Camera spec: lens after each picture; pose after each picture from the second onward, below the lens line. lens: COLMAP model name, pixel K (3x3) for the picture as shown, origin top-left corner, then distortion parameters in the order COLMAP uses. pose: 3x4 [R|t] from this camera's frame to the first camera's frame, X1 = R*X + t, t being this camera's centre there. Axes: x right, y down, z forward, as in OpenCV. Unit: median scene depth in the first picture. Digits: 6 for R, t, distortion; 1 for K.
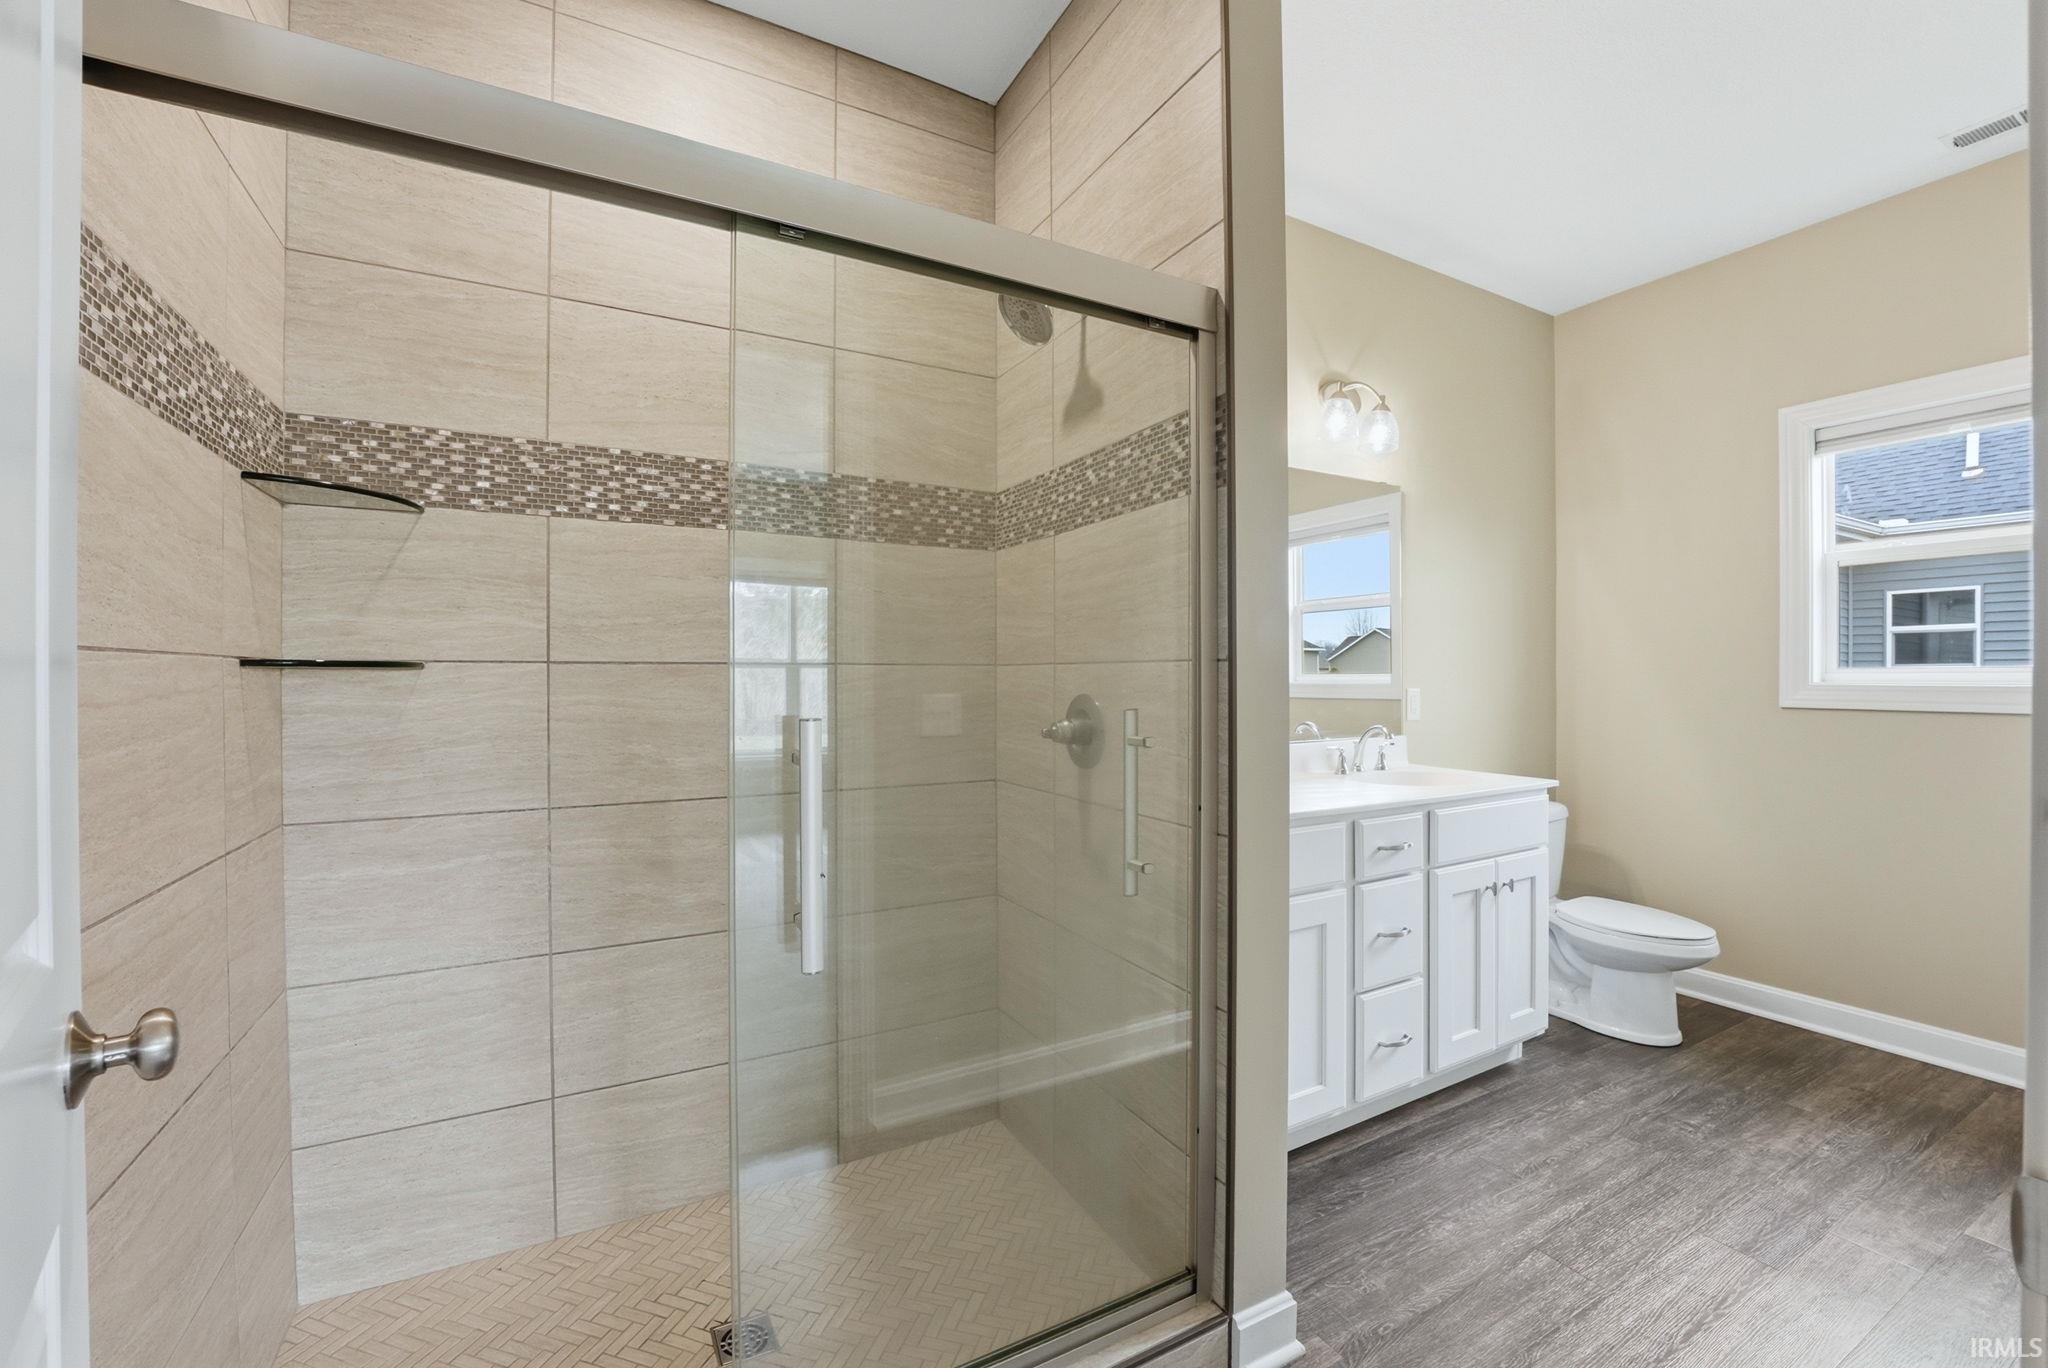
lens RADIAL K [[844.7, 0, 1029.8], [0, 844.7, 680.1], [0, 0, 1]] dist [-0.032385, 0.005601]
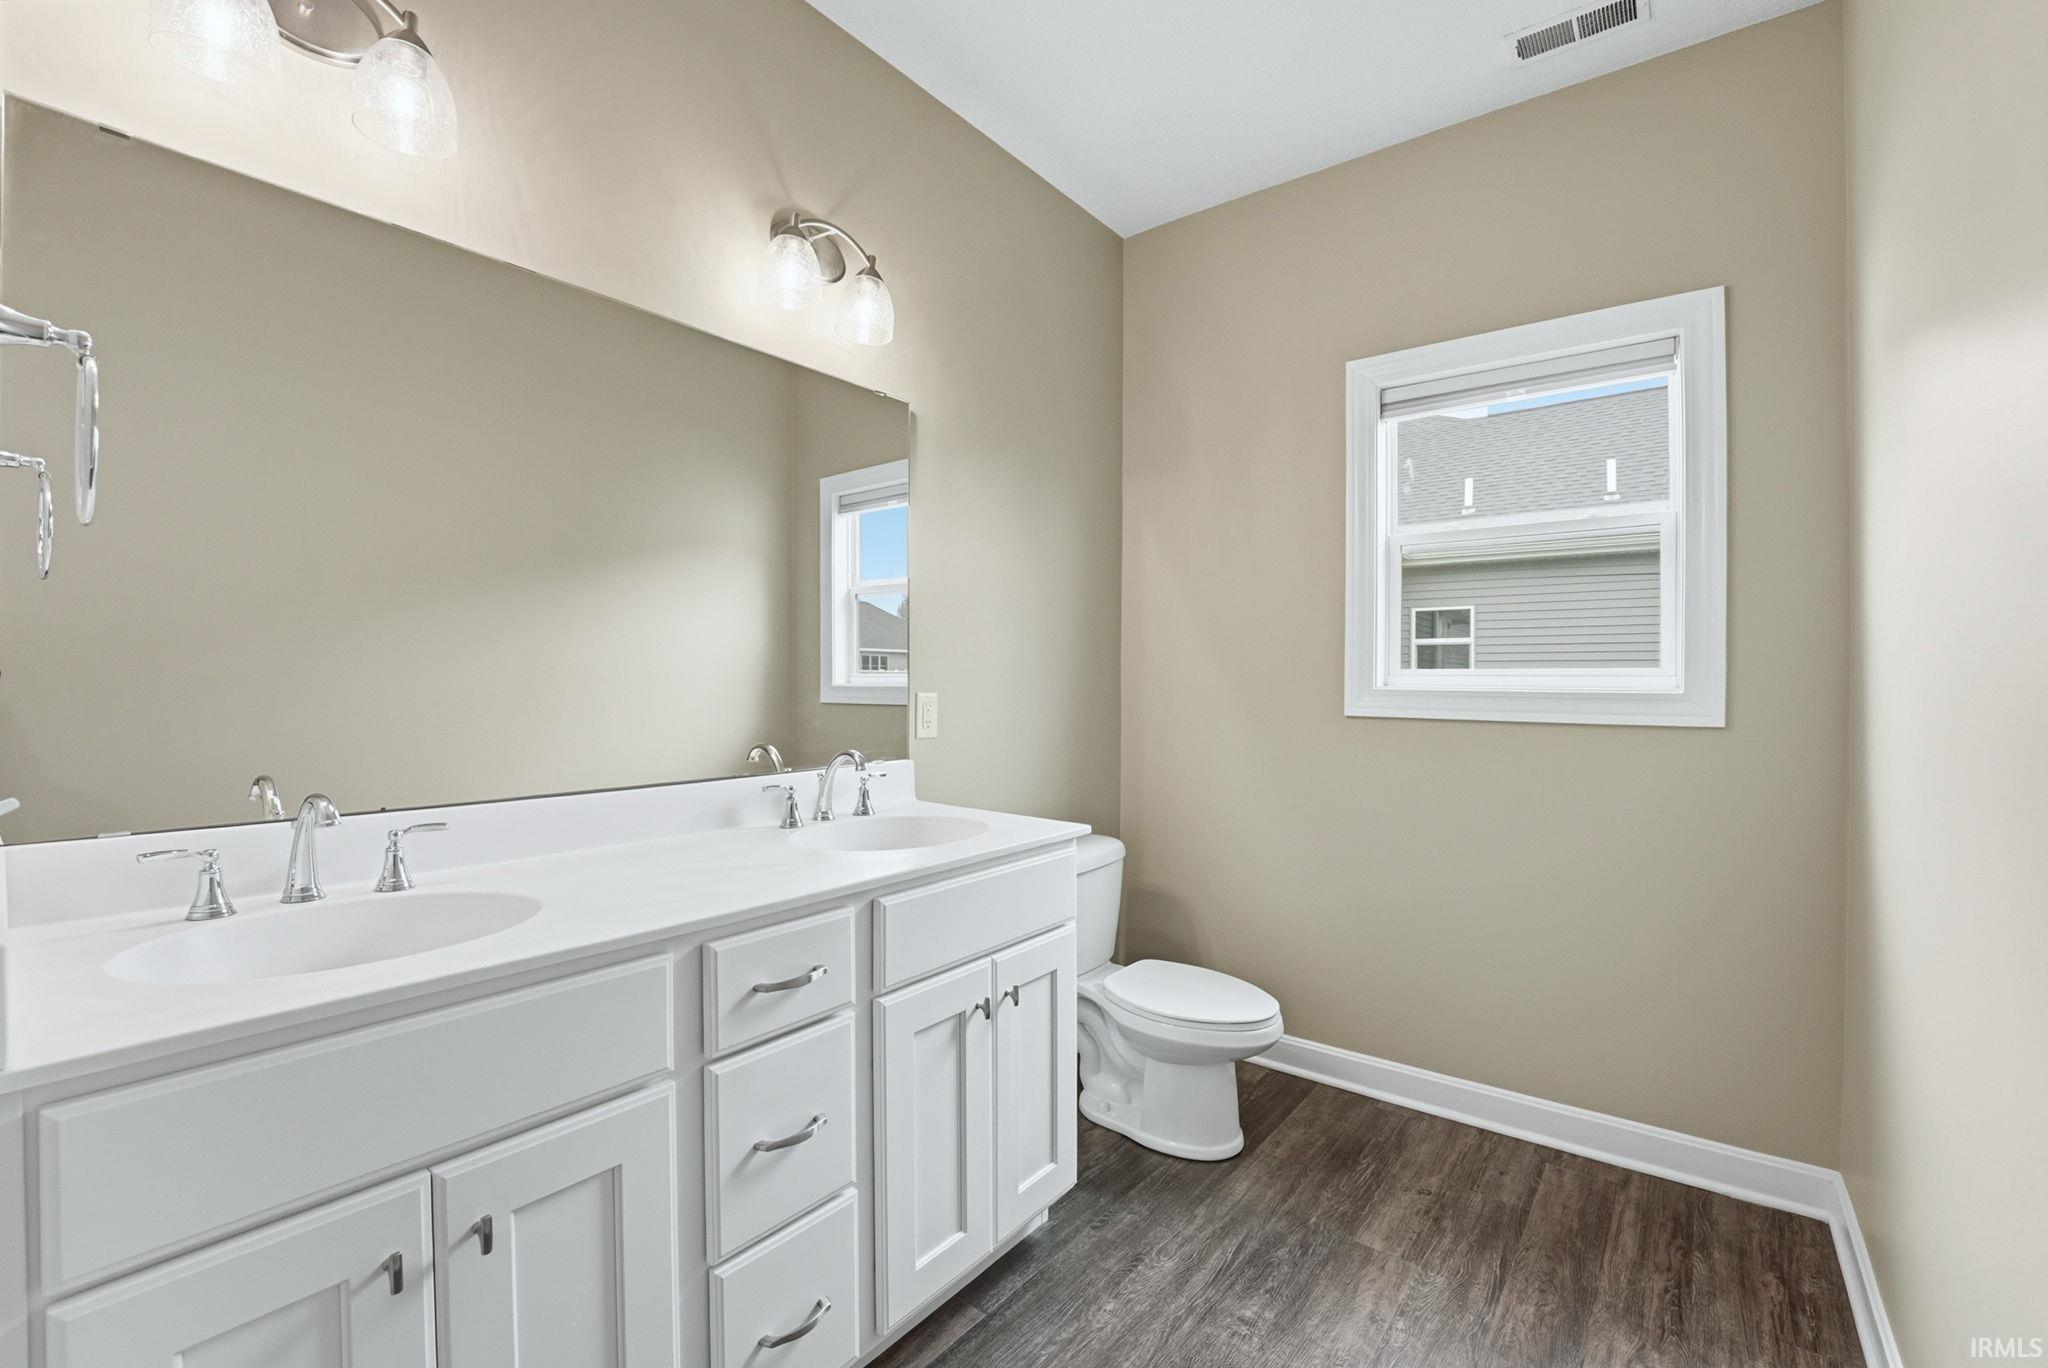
lens RADIAL K [[844.7, 0, 1029.8], [0, 844.7, 680.1], [0, 0, 1]] dist [-0.032385, 0.005601]
pose [[0.924418, 0.007581, 0.381306, 0.300588], [-0.006739, 0.999971, -0.003544, 0.001485], [-0.381322, 0.000706, 0.924442, 0.348879]]
